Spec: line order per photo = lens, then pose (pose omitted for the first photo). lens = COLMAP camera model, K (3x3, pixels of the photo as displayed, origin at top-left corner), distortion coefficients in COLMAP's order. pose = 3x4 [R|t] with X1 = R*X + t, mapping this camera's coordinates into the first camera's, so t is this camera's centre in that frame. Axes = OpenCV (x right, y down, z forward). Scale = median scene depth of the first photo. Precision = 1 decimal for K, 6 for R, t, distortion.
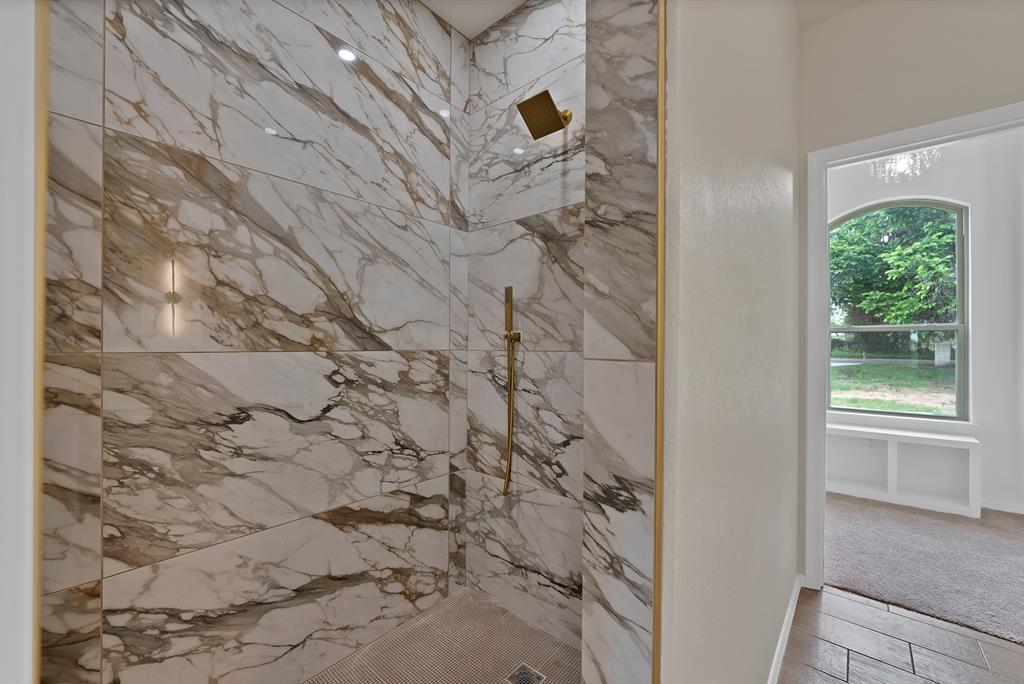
lens RADIAL K [[396.4, 0, 512.2], [0, 396.4, 341.8], [0, 0, 1]] dist [0.002183, 0.000213]
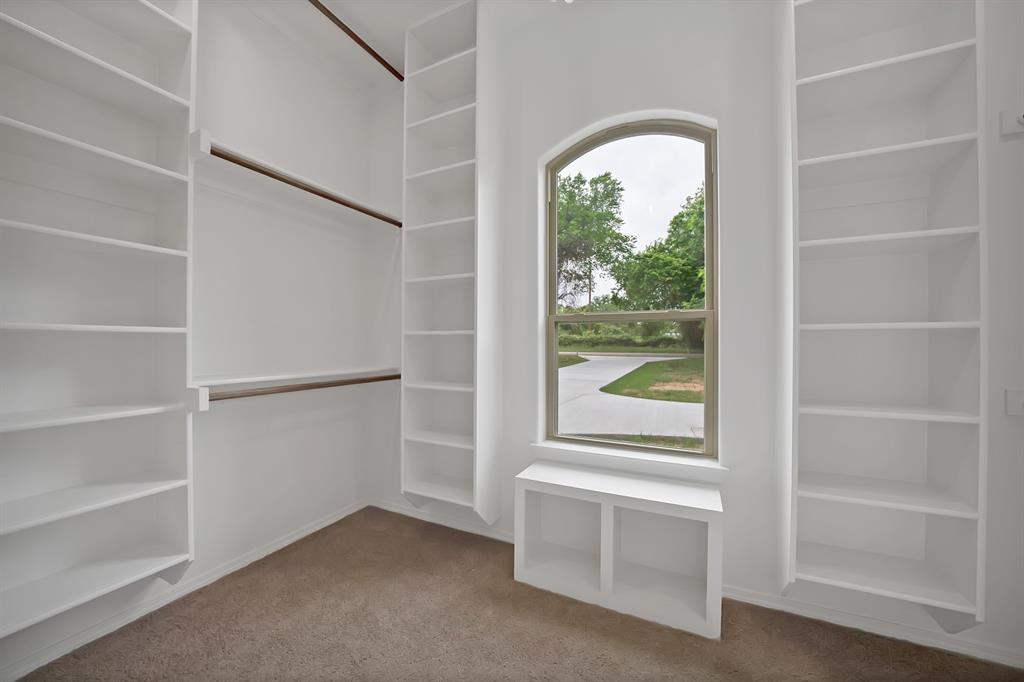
lens RADIAL K [[361.4, 0, 512.9], [0, 361.4, 343.0], [0, 0, 1]] dist [-0.022583, 0.000379]
pose [[0.967905, 0.007446, 0.251205, 0.133457], [-0.010930, 0.999862, 0.012476, 0.002165], [-0.251078, -0.014821, 0.967853, 0.103491]]
